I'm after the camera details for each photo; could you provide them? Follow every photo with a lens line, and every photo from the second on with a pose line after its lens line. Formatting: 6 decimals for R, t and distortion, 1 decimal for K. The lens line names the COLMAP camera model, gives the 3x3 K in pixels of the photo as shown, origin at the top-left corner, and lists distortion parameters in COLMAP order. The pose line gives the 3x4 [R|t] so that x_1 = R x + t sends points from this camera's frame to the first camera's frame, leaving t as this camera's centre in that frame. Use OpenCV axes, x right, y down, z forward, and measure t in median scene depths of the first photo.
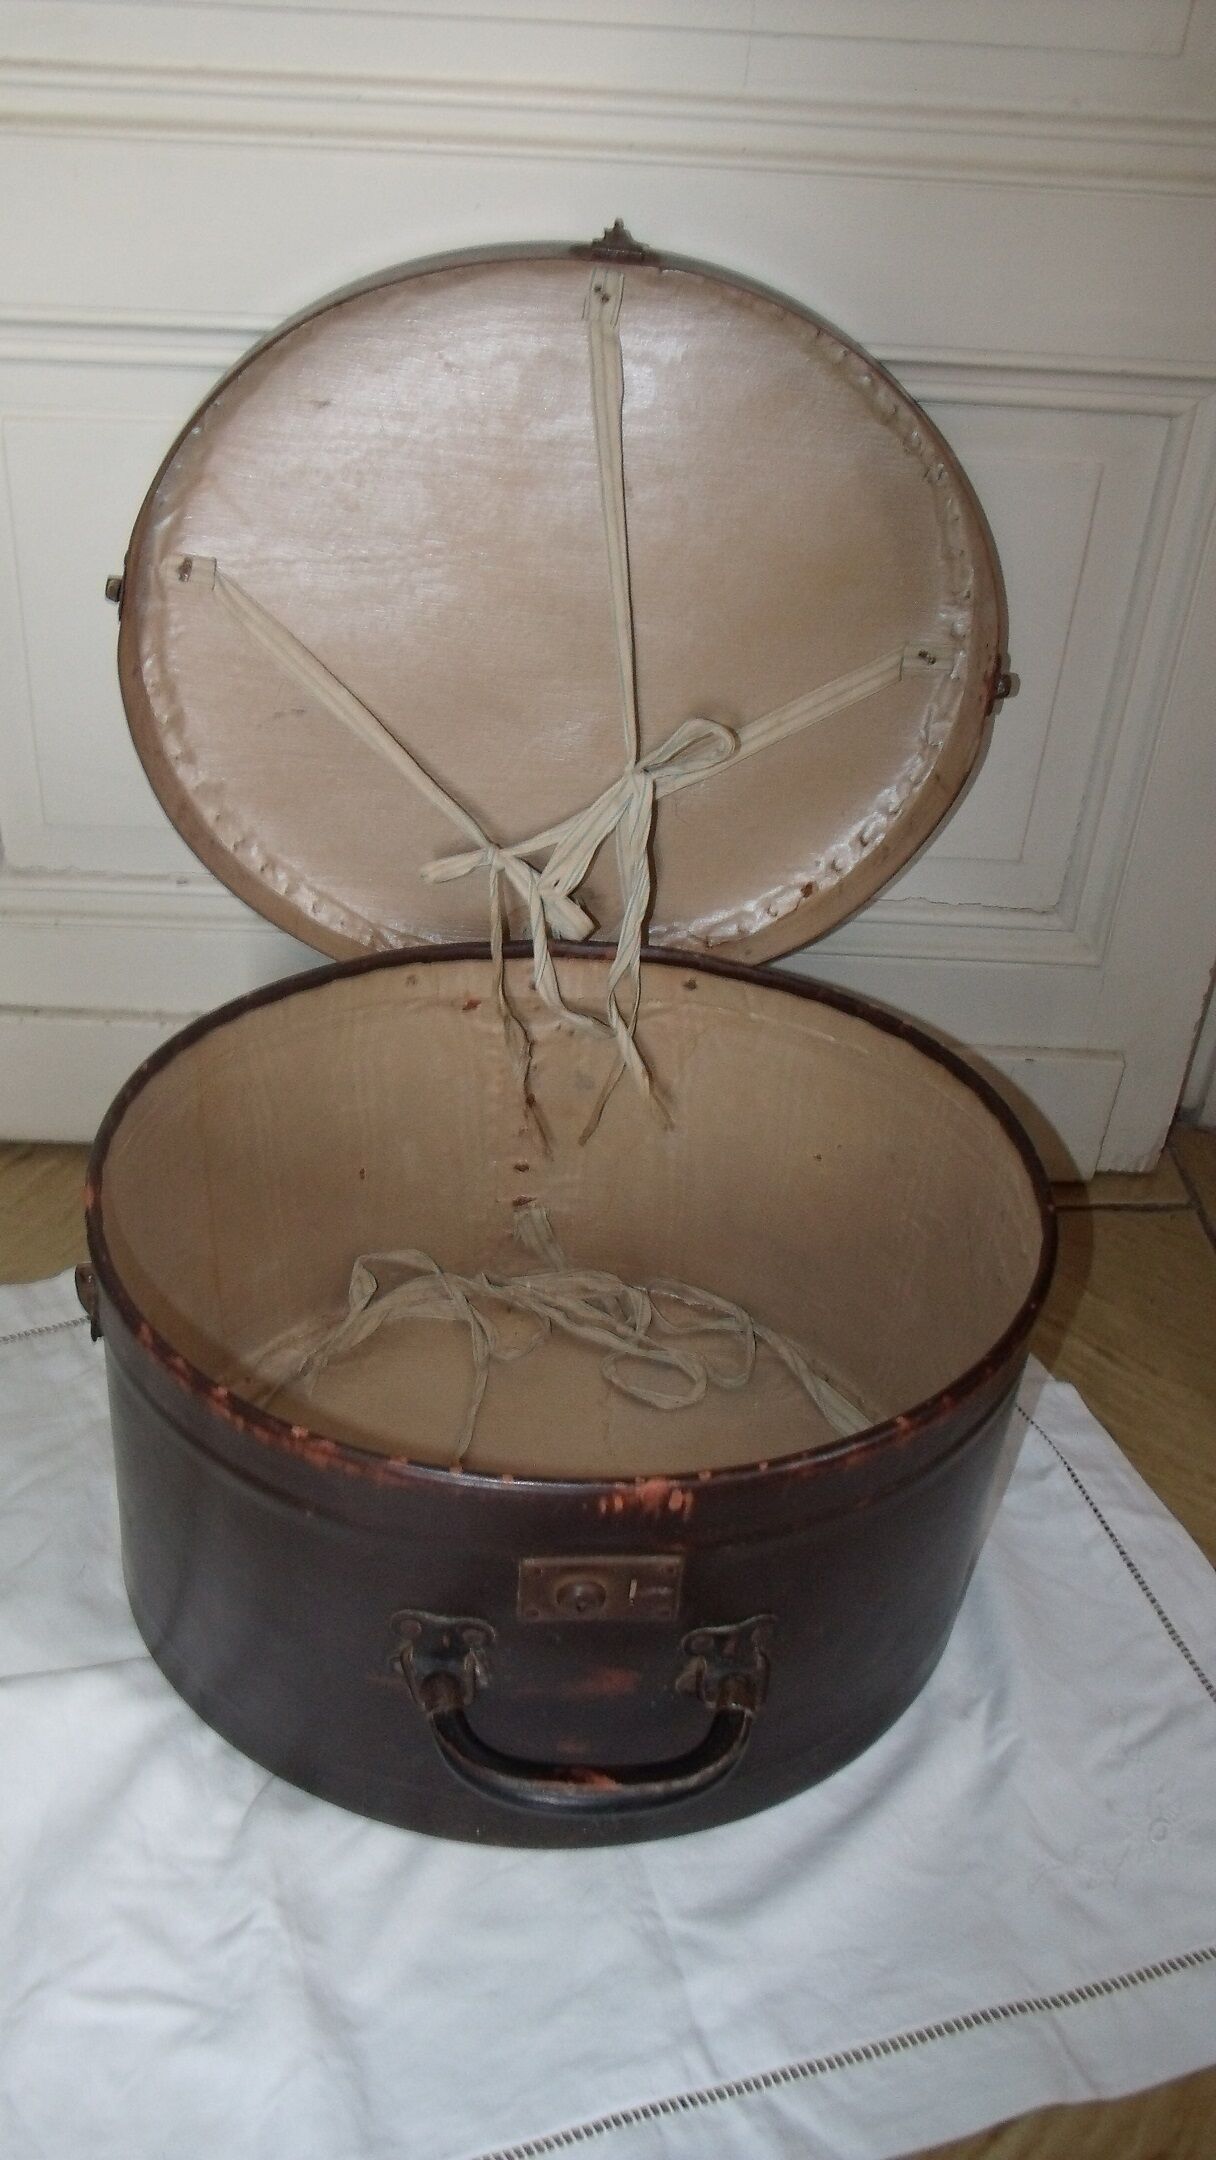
lens RADIAL K [[2076.2, 0, 501.0], [0, 2076.2, 1077.5], [0, 0, 1]] dist [-0.165359, 0.225473]
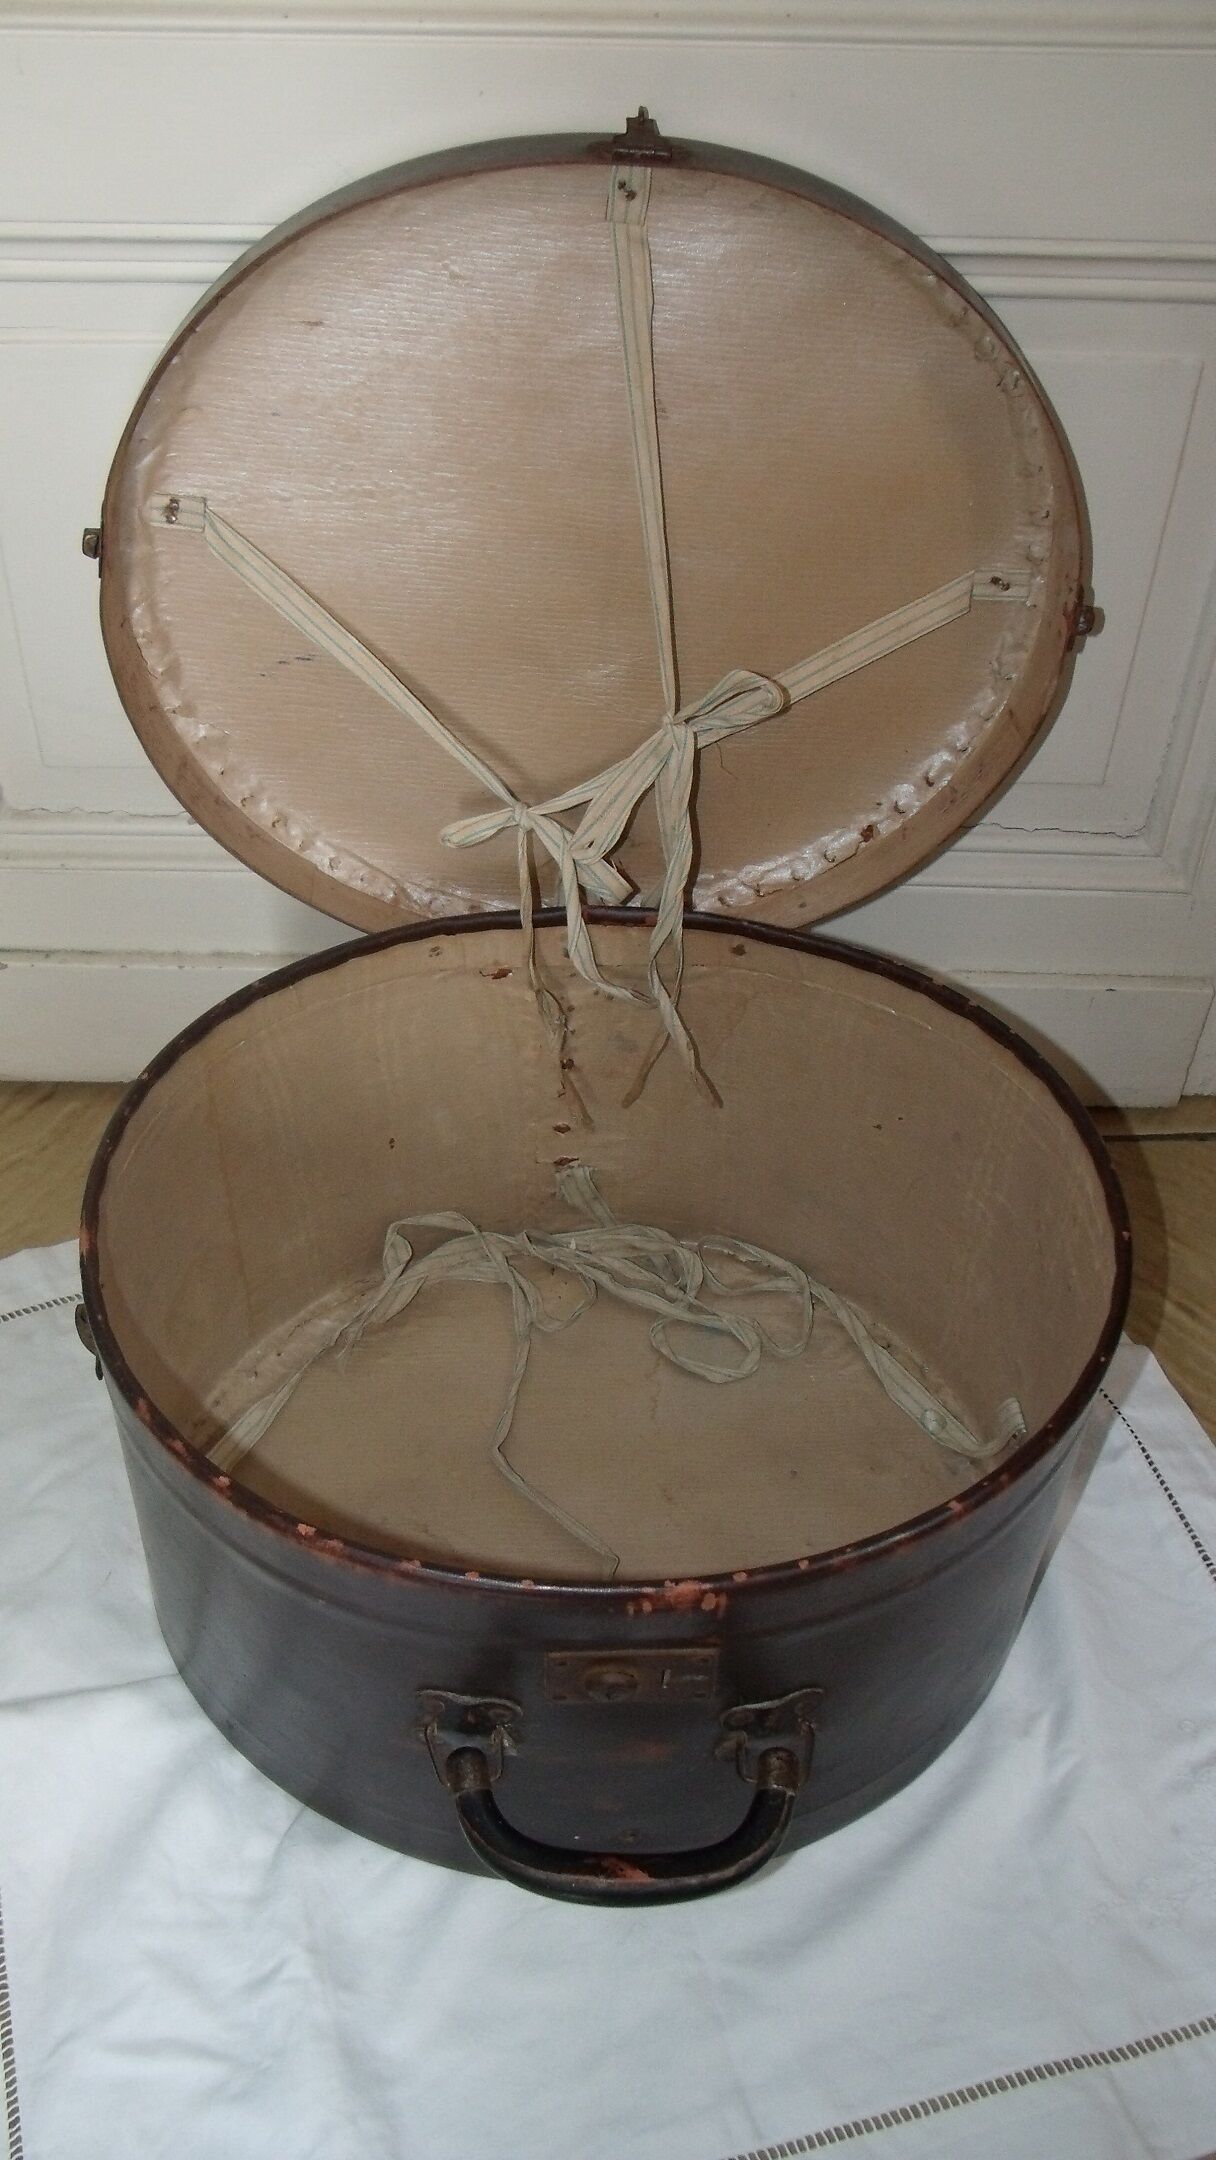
lens RADIAL K [[2076.2, 0, 501.0], [0, 2076.2, 1077.5], [0, 0, 1]] dist [-0.165359, 0.225473]
pose [[0.998958, -0.014575, -0.043240, 0.026106], [0.020154, 0.991109, 0.131520, -0.116357], [0.040939, -0.132255, 0.990370, 0.081389]]
